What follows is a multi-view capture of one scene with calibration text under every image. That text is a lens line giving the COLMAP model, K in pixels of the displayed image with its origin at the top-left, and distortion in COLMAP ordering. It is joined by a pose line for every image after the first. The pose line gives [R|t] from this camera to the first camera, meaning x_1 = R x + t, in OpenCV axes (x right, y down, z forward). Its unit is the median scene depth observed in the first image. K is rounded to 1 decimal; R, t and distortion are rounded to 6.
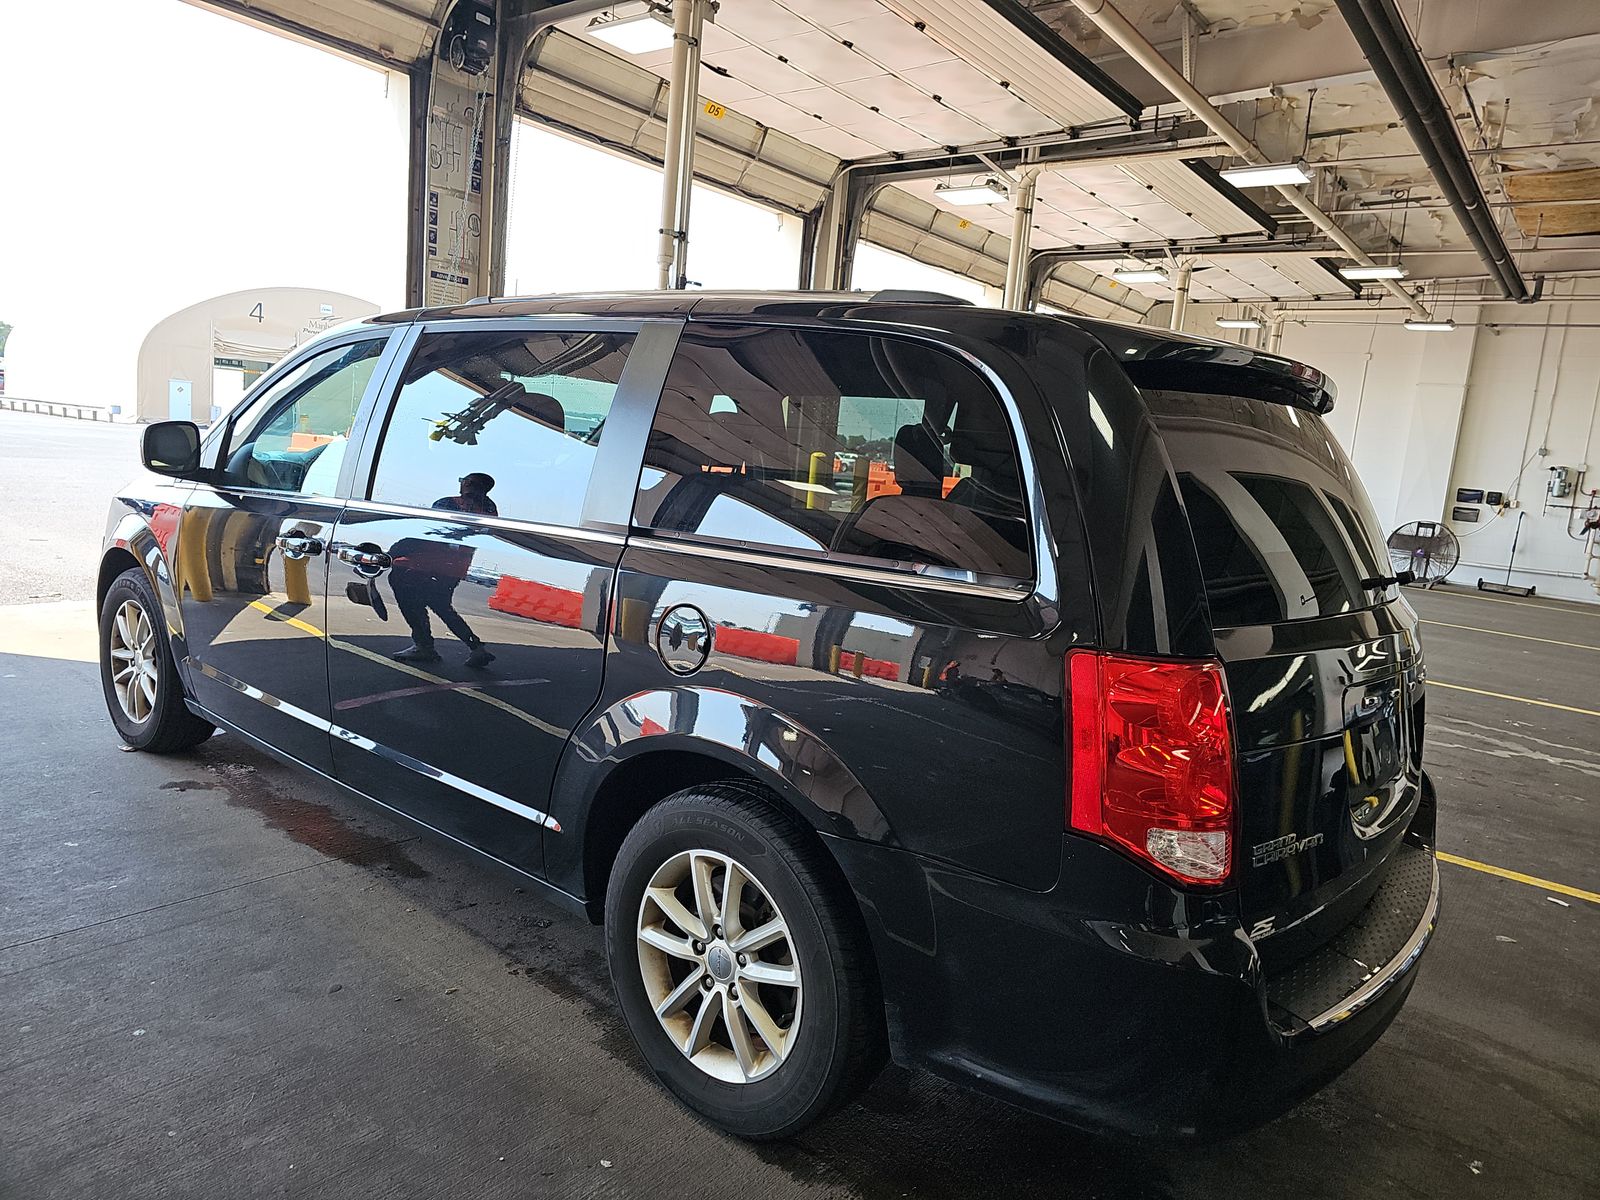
lens RADIAL K [[1070.0, 0, 808.5], [0, 1070.0, 596.5], [0, 0, 1]] dist [0.026401, -0.021347]
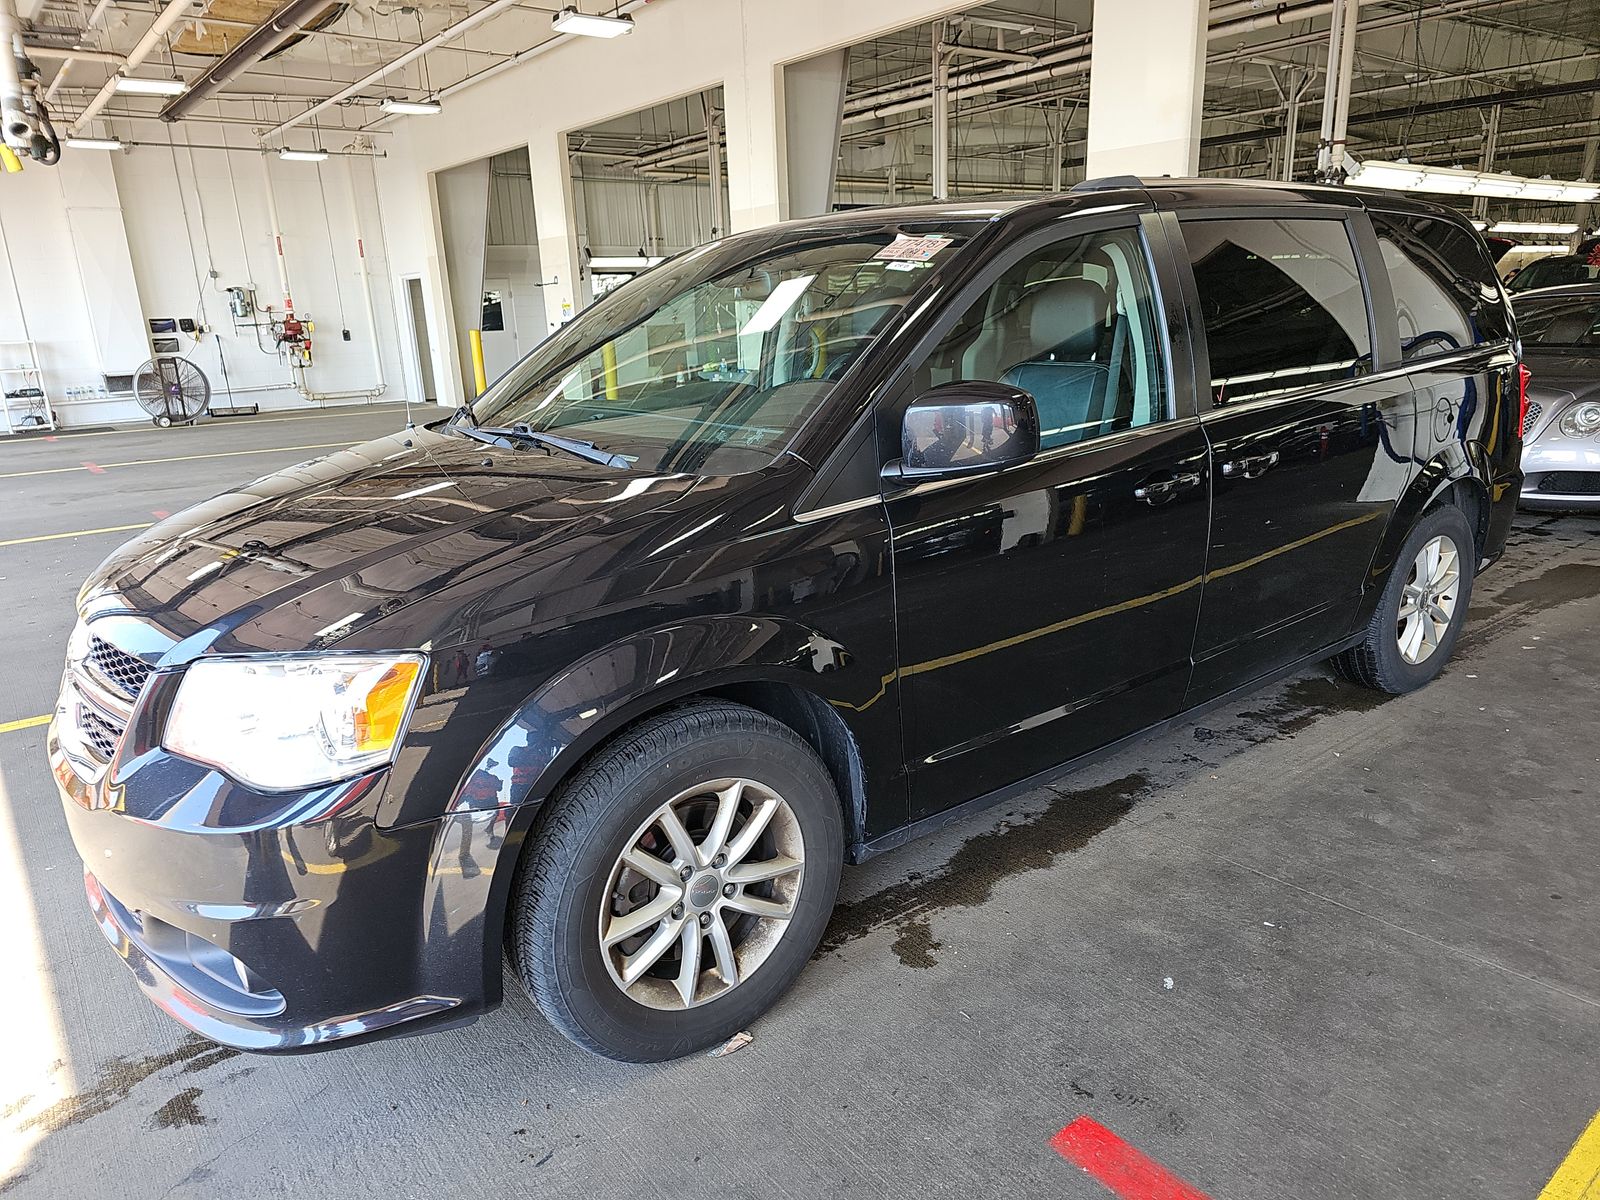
lens RADIAL K [[1070.0, 0, 804.6], [0, 1070.0, 610.9], [0, 0, 1]] dist [0.026401, -0.021347]
pose [[0.217962, -0.360612, 0.906891, -0.258655], [0.196933, 0.926369, 0.321026, -0.054520], [-0.955882, 0.108625, 0.272930, 0.202524]]
